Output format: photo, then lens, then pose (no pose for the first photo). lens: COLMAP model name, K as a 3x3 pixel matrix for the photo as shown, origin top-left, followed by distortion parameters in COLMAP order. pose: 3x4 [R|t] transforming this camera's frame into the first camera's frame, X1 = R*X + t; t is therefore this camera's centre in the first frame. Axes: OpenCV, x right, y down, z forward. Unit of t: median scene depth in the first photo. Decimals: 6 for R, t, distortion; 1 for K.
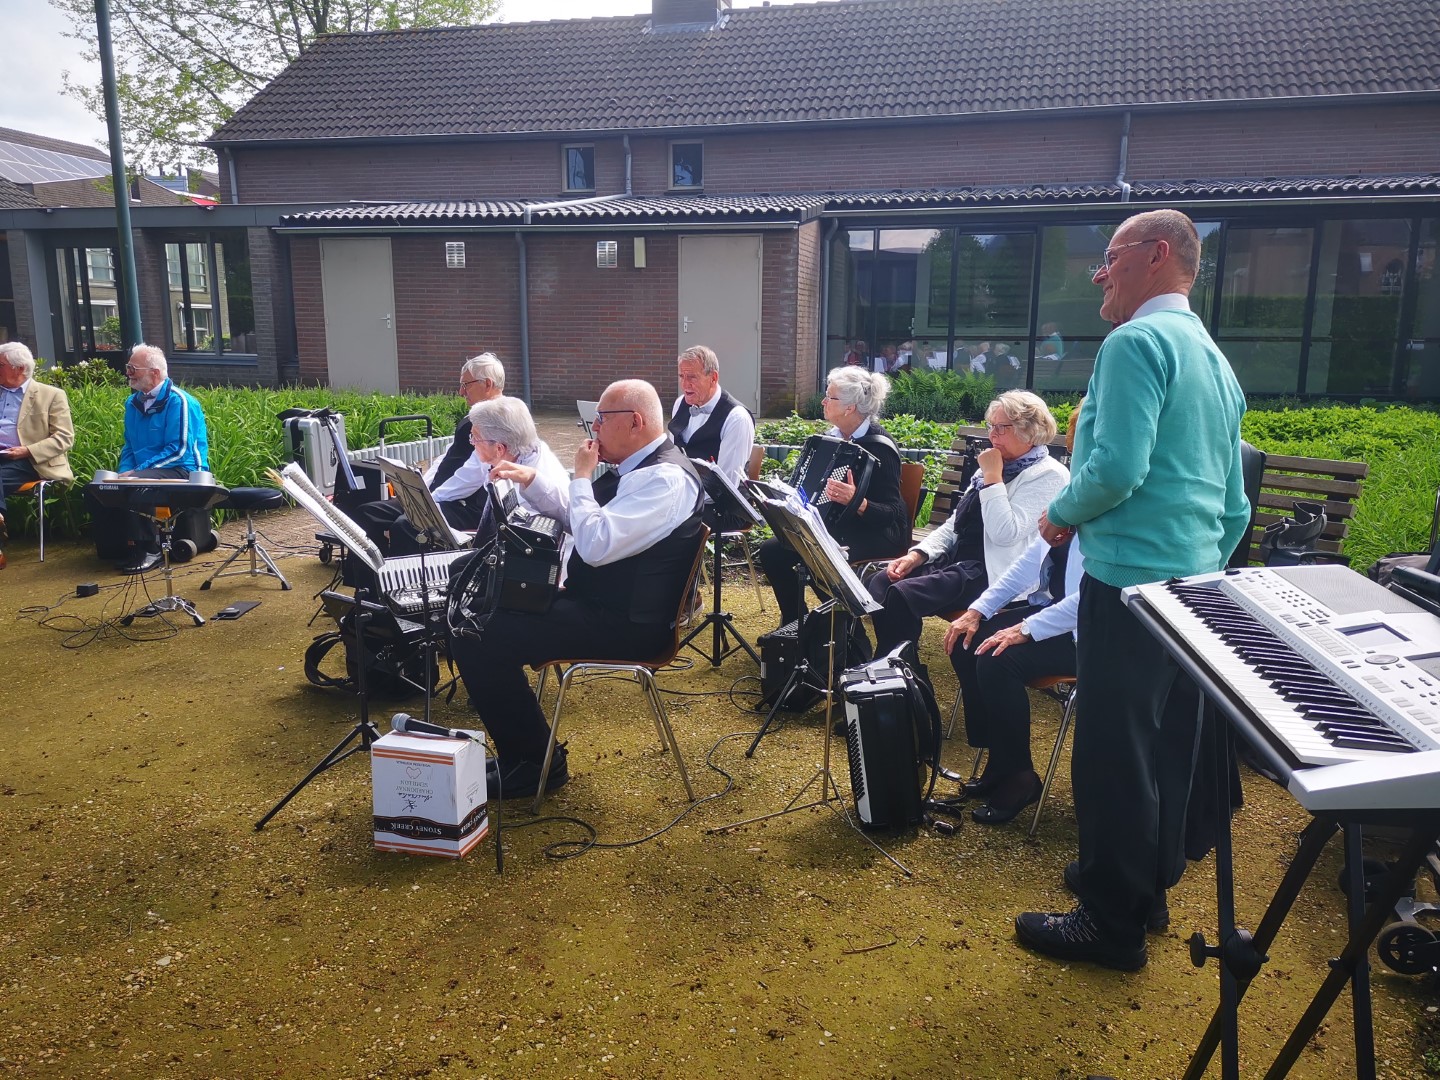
lens RADIAL K [[1120.7, 0, 722.3], [0, 1120.7, 550.8], [0, 0, 1]] dist [0.089804, -0.126373]
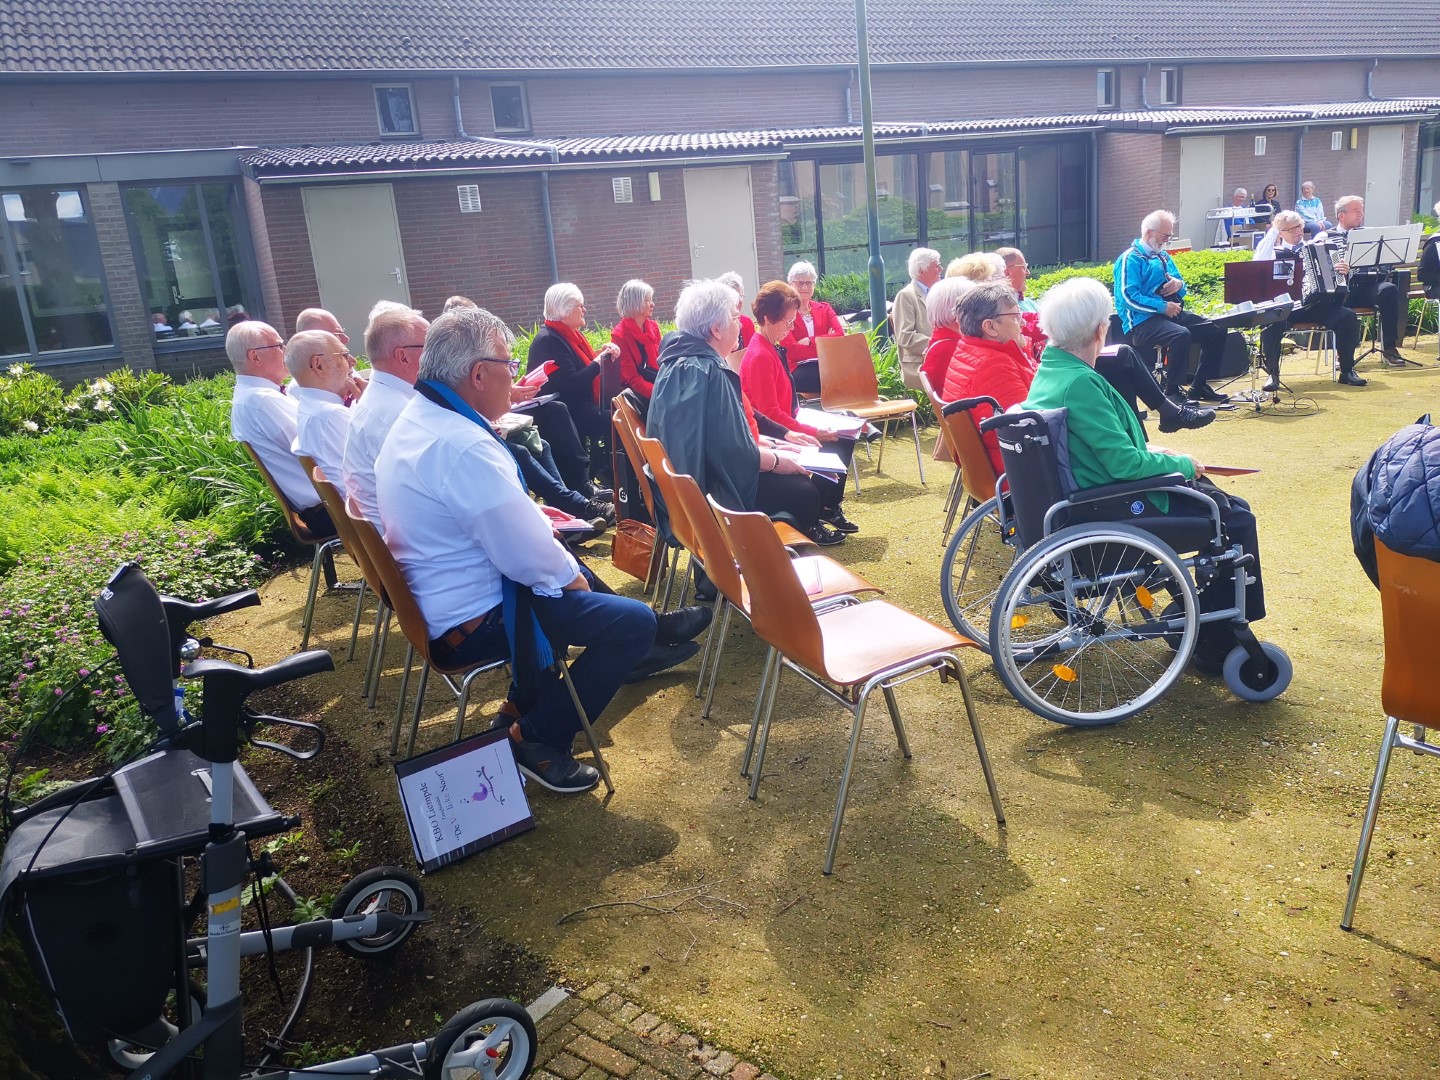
lens RADIAL K [[1120.7, 0, 722.3], [0, 1120.7, 550.8], [0, 0, 1]] dist [0.089804, -0.126373]
pose [[0.723652, -0.244435, 0.645430, -0.763233], [0.225714, 0.967575, 0.113368, -0.031847], [-0.652212, 0.063644, 0.755360, 0.148605]]
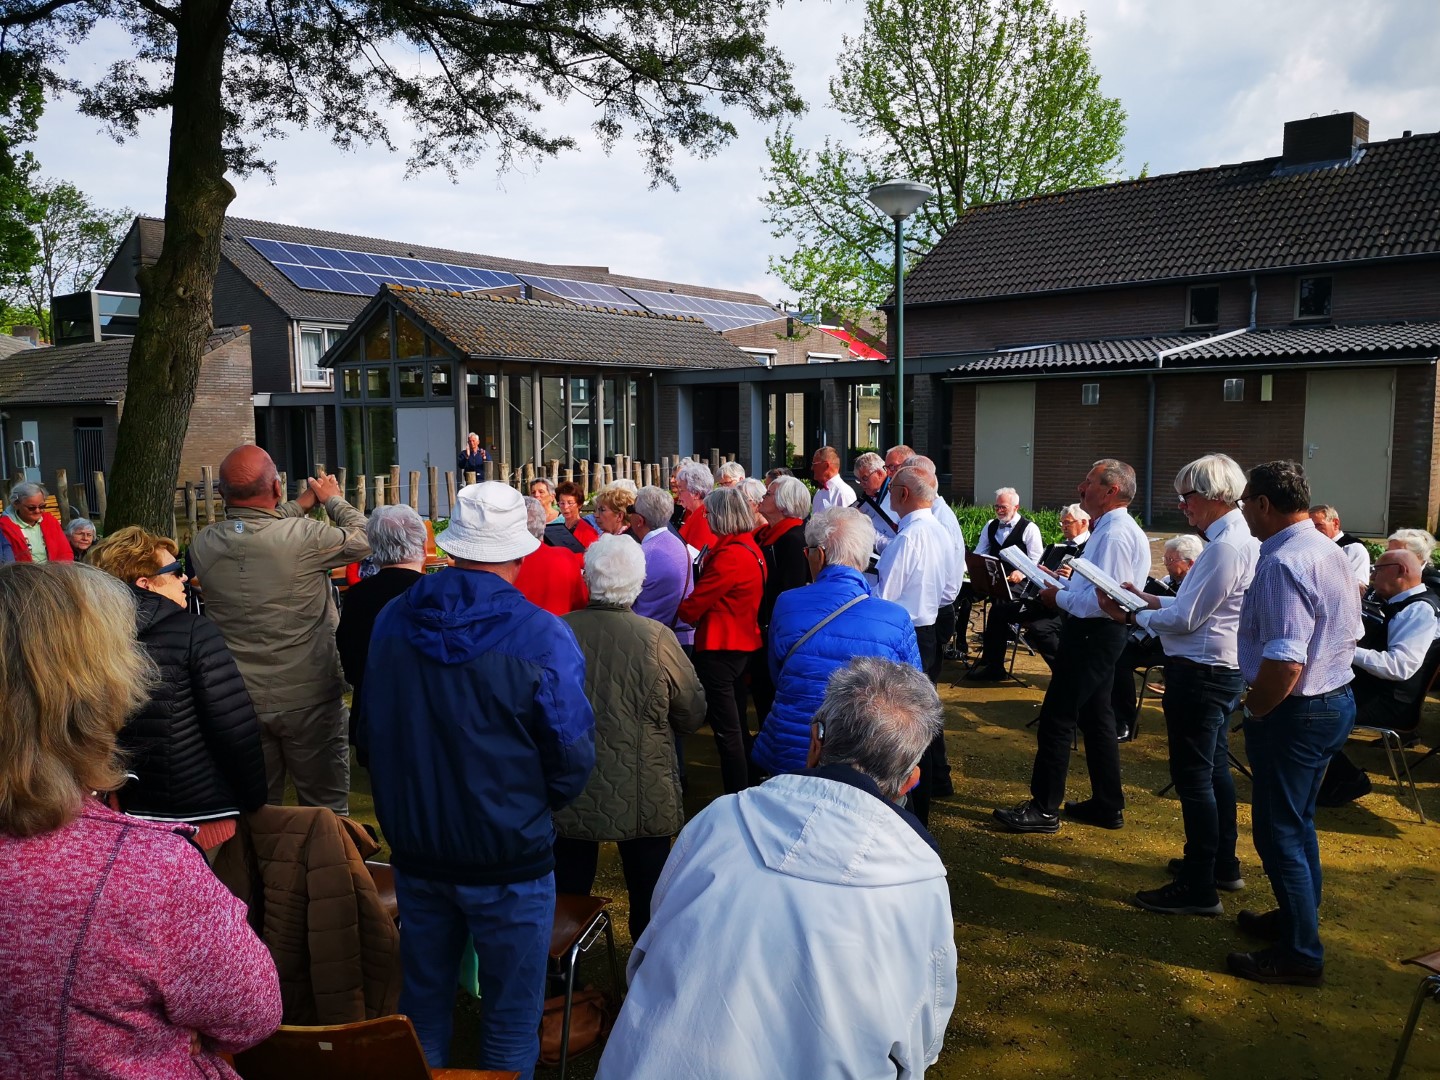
lens RADIAL K [[1120.7, 0, 722.3], [0, 1120.7, 550.8], [0, 0, 1]] dist [0.089804, -0.126373]
pose [[0.881564, 0.036841, -0.470626, -0.012276], [-0.076836, 0.994854, -0.066050, 0.009227], [0.465770, 0.094388, 0.879857, -0.205161]]
